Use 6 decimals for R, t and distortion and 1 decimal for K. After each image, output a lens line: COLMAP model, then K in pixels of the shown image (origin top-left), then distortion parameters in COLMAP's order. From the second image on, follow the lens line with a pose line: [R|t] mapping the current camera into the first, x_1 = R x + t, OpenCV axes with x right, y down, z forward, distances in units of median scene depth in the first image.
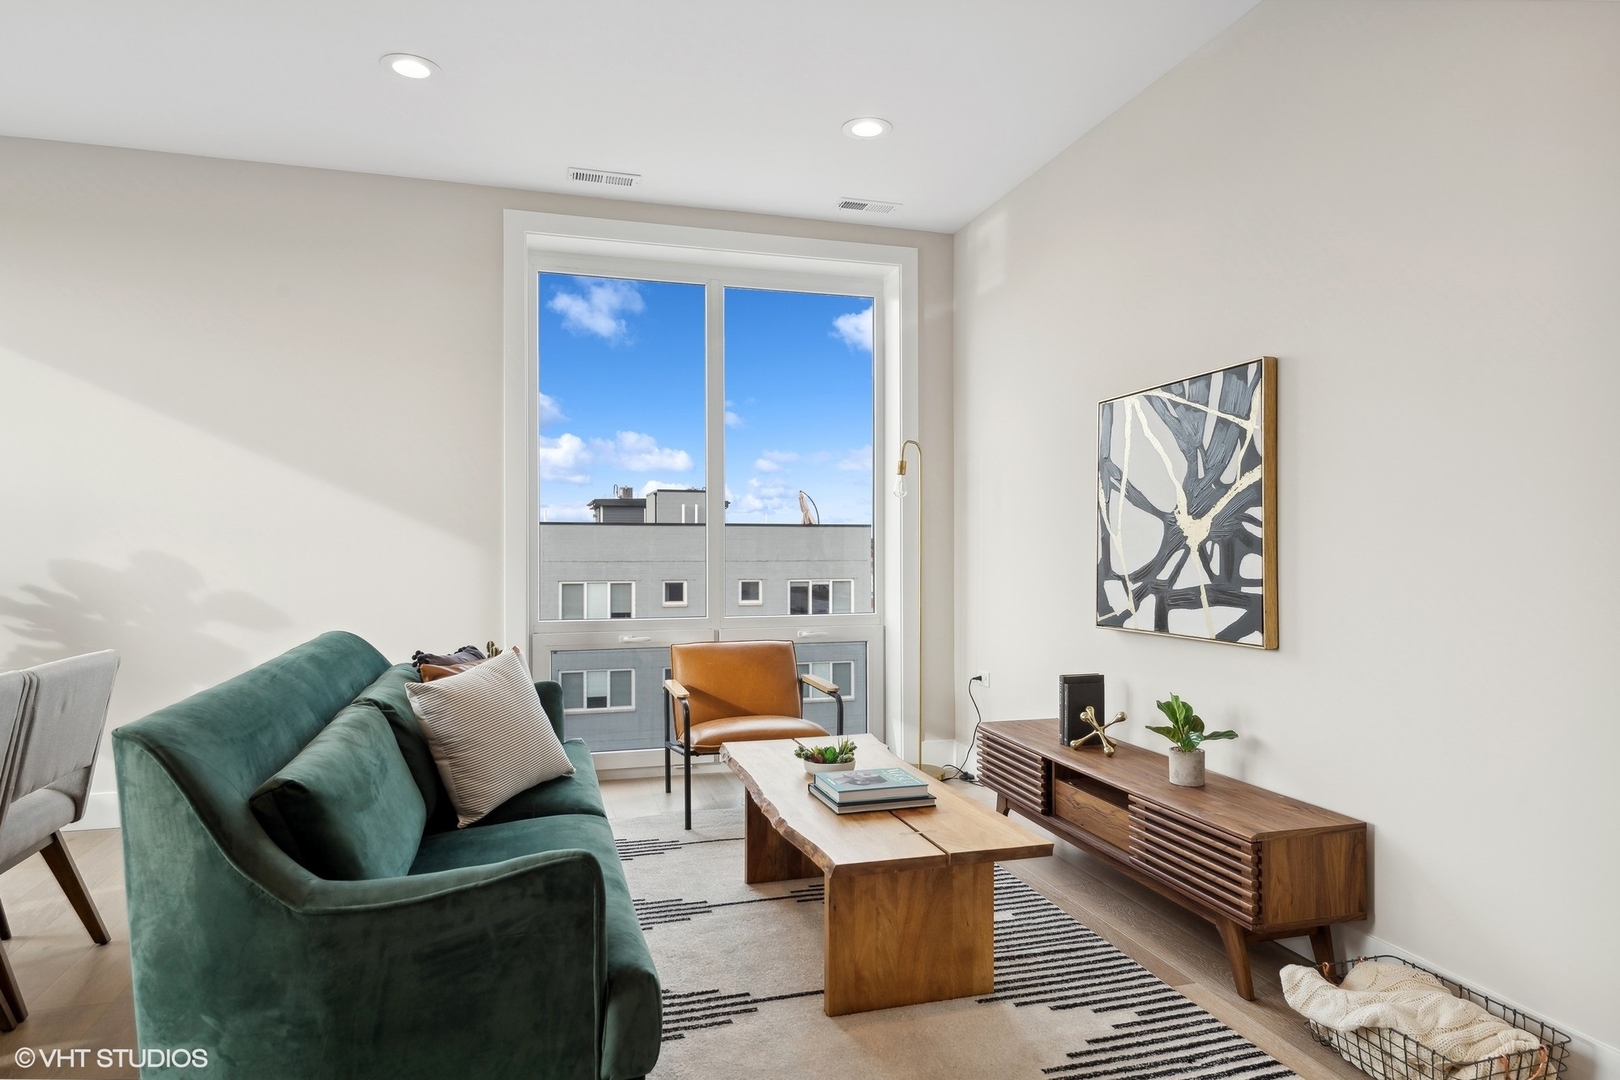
lens RADIAL K [[956.7, 0, 829.1], [0, 956.7, 547.5], [0, 0, 1]] dist [0.015586, -0.001335]
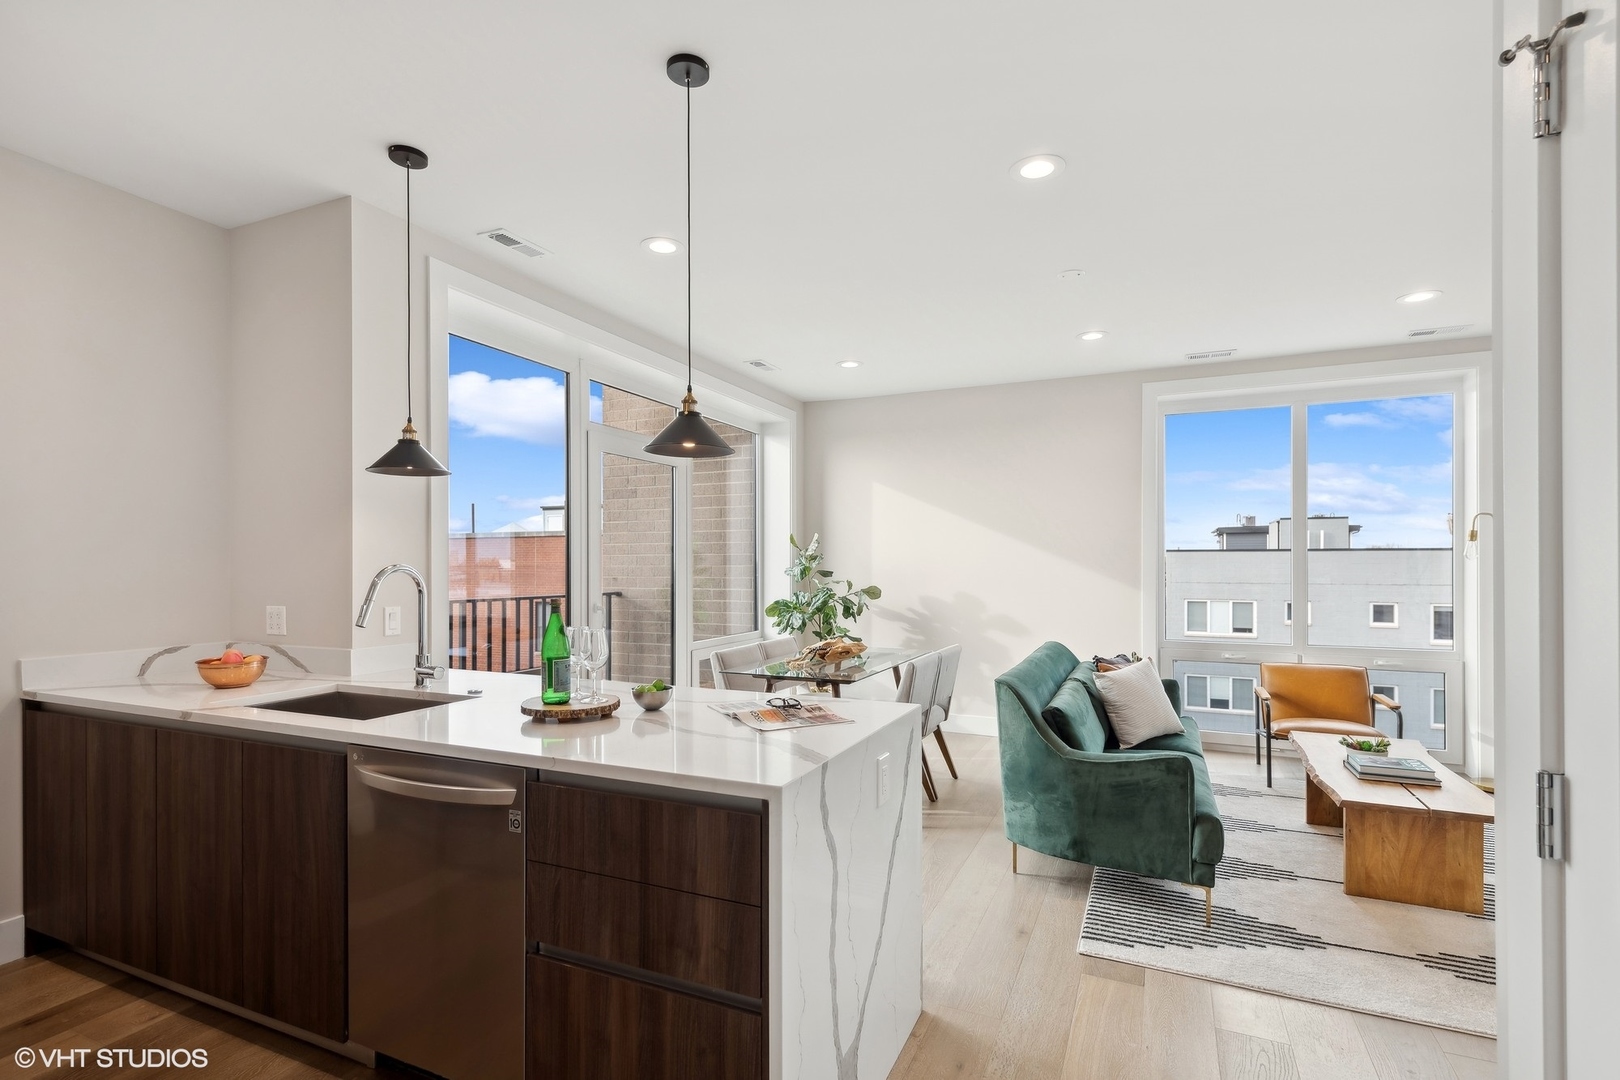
lens RADIAL K [[782.0, 0, 812.7], [0, 782.0, 563.8], [0, 0, 1]] dist [0.012974, -0.000777]
pose [[0.752432, -0.000135, -0.658670, 0.179141], [-0.001711, 0.999996, -0.002159, -0.074125], [0.658668, 0.002751, 0.752429, -0.568307]]
